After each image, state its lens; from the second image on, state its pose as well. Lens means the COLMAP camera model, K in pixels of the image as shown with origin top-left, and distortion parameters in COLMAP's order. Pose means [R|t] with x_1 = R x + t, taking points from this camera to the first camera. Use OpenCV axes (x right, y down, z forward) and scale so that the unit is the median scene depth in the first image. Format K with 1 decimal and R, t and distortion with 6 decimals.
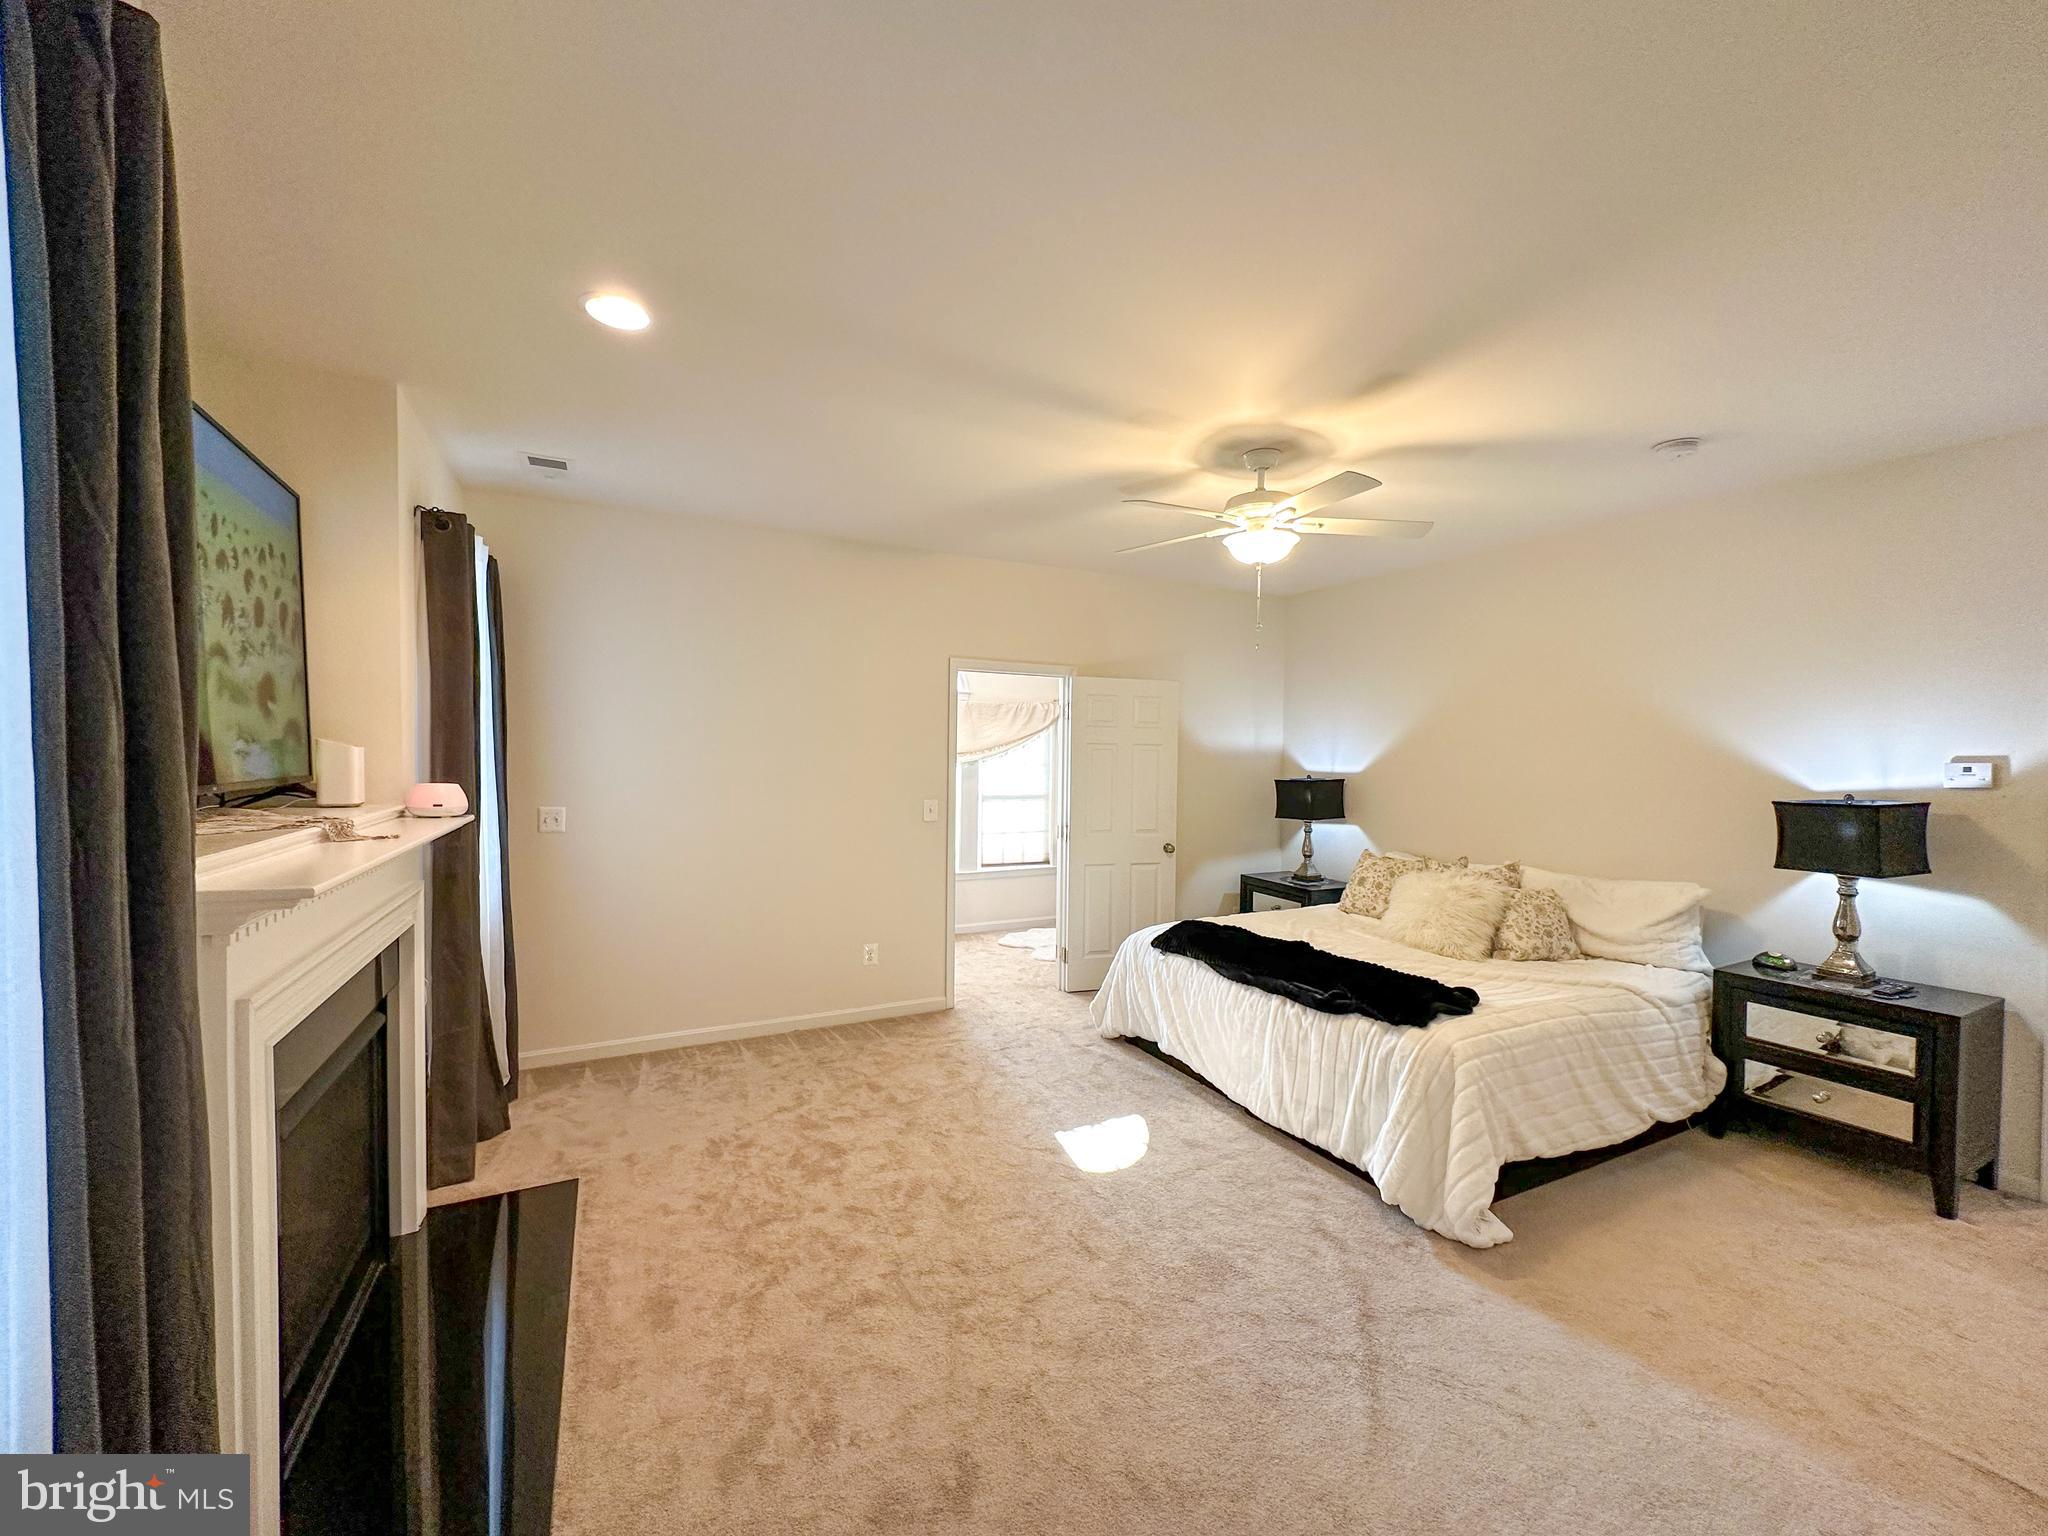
lens RADIAL K [[816.8, 0, 1005.5], [0, 816.8, 747.2], [0, 0, 1]] dist [0.000724, 0.000178]
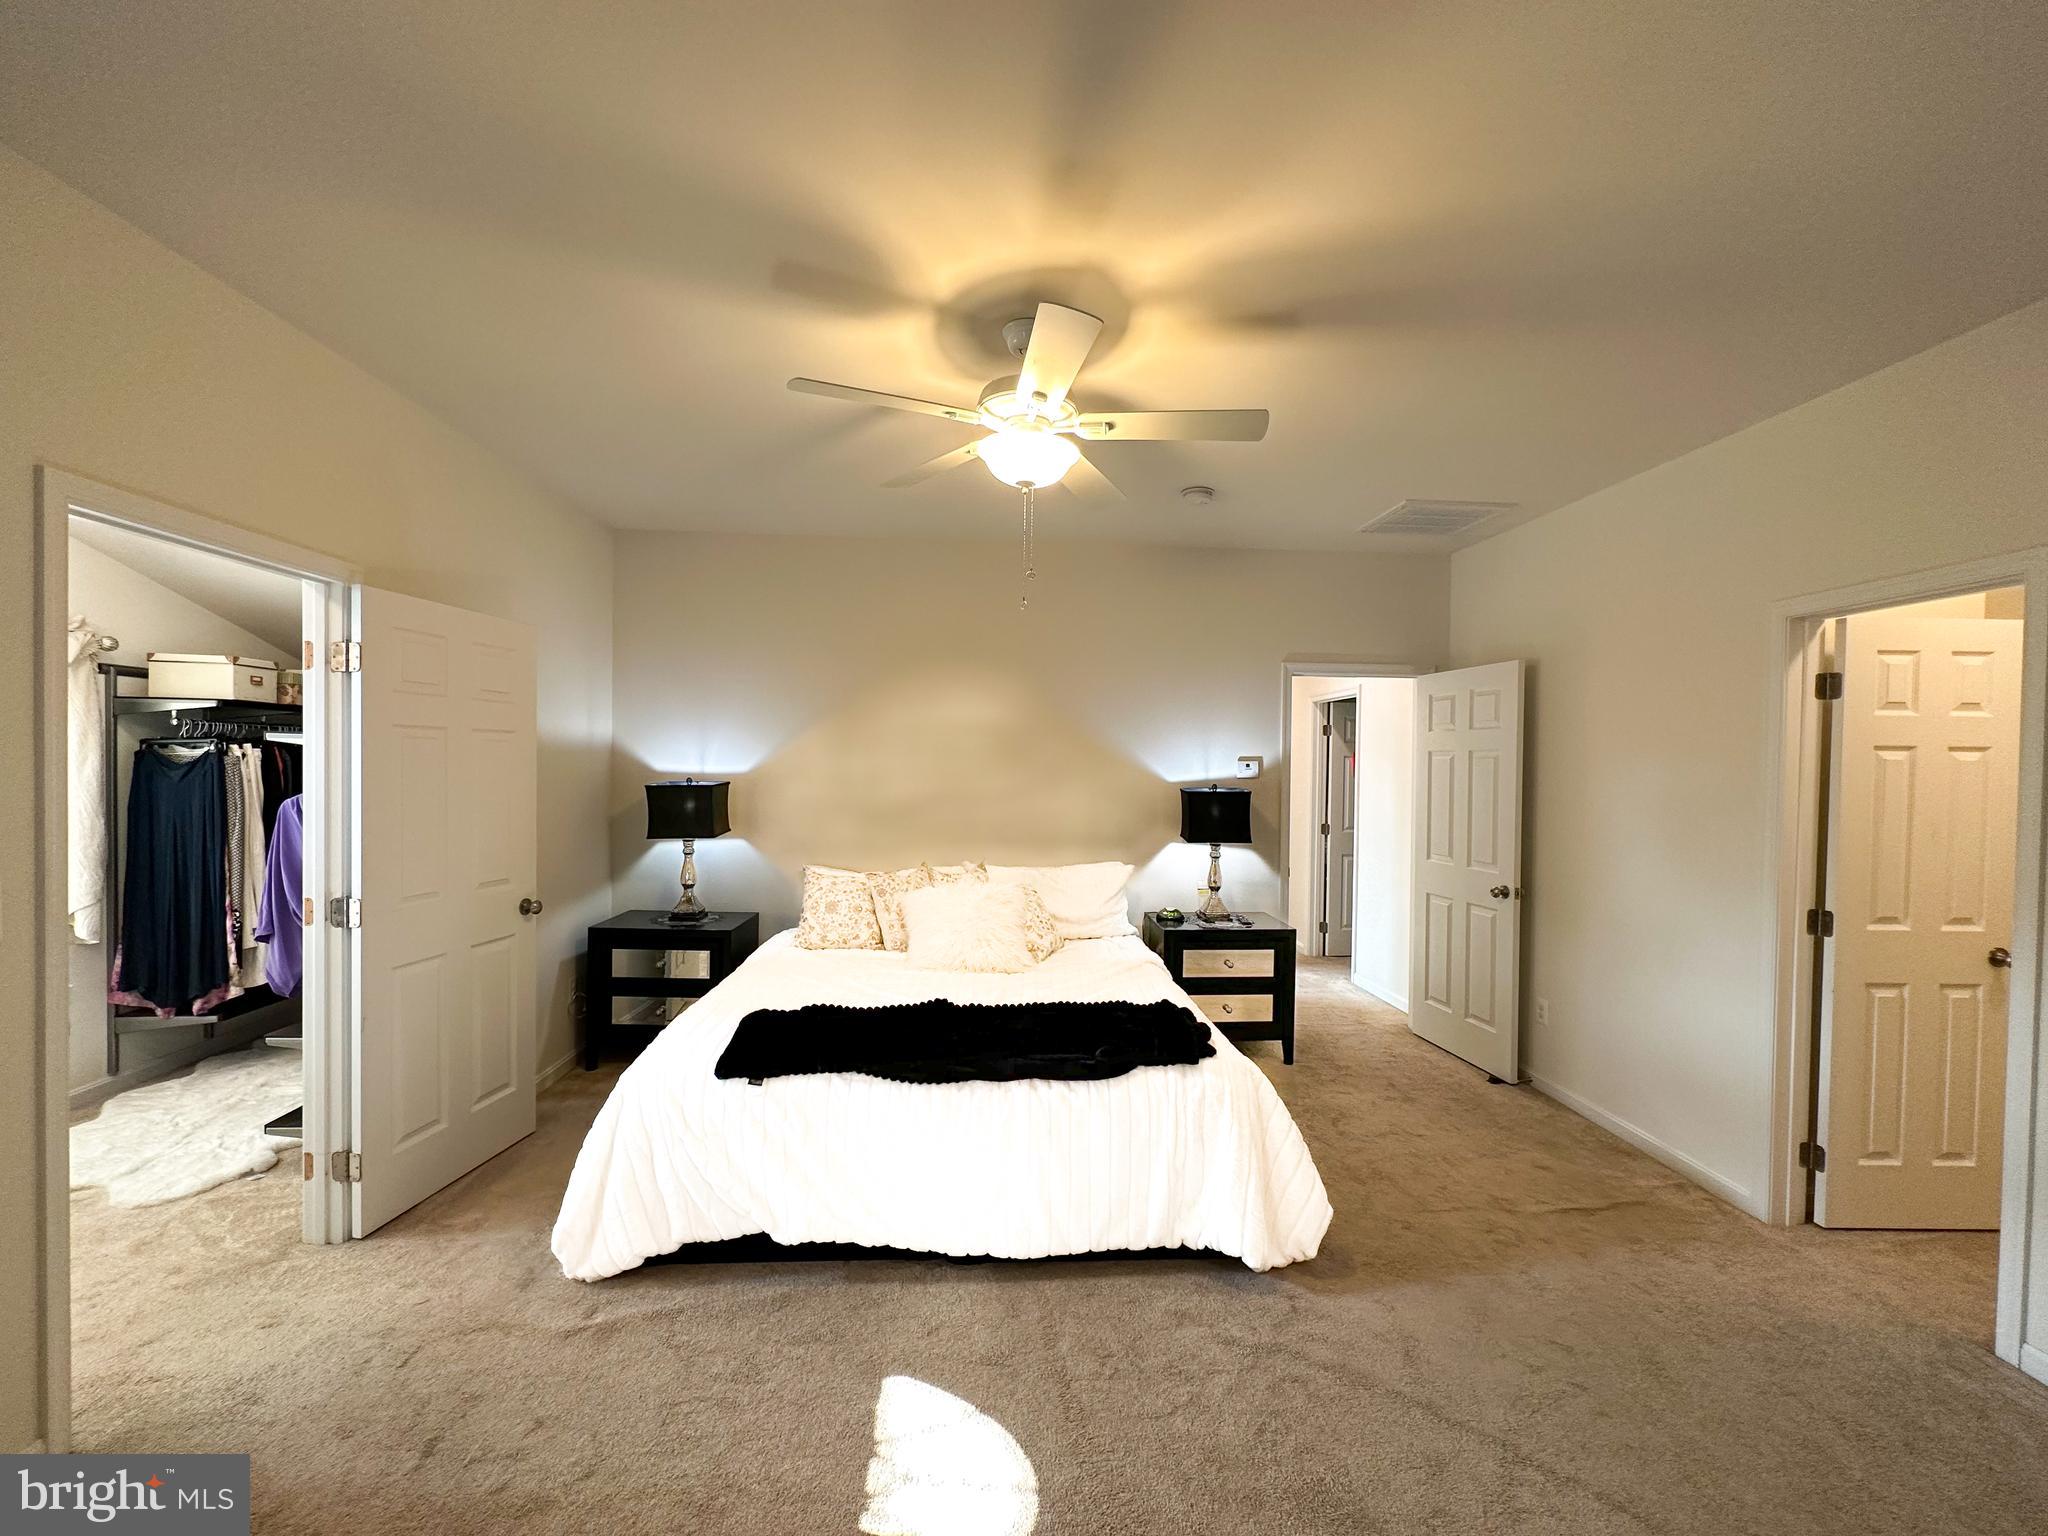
lens RADIAL K [[816.8, 0, 1024.8], [0, 816.8, 773.9], [0, 0, 1]] dist [0.000724, 0.000178]
pose [[0.382279, -0.025554, 0.923694, -0.341426], [-0.018669, 0.999200, 0.035369, -0.002556], [-0.923859, -0.030766, 0.381496, 0.719301]]
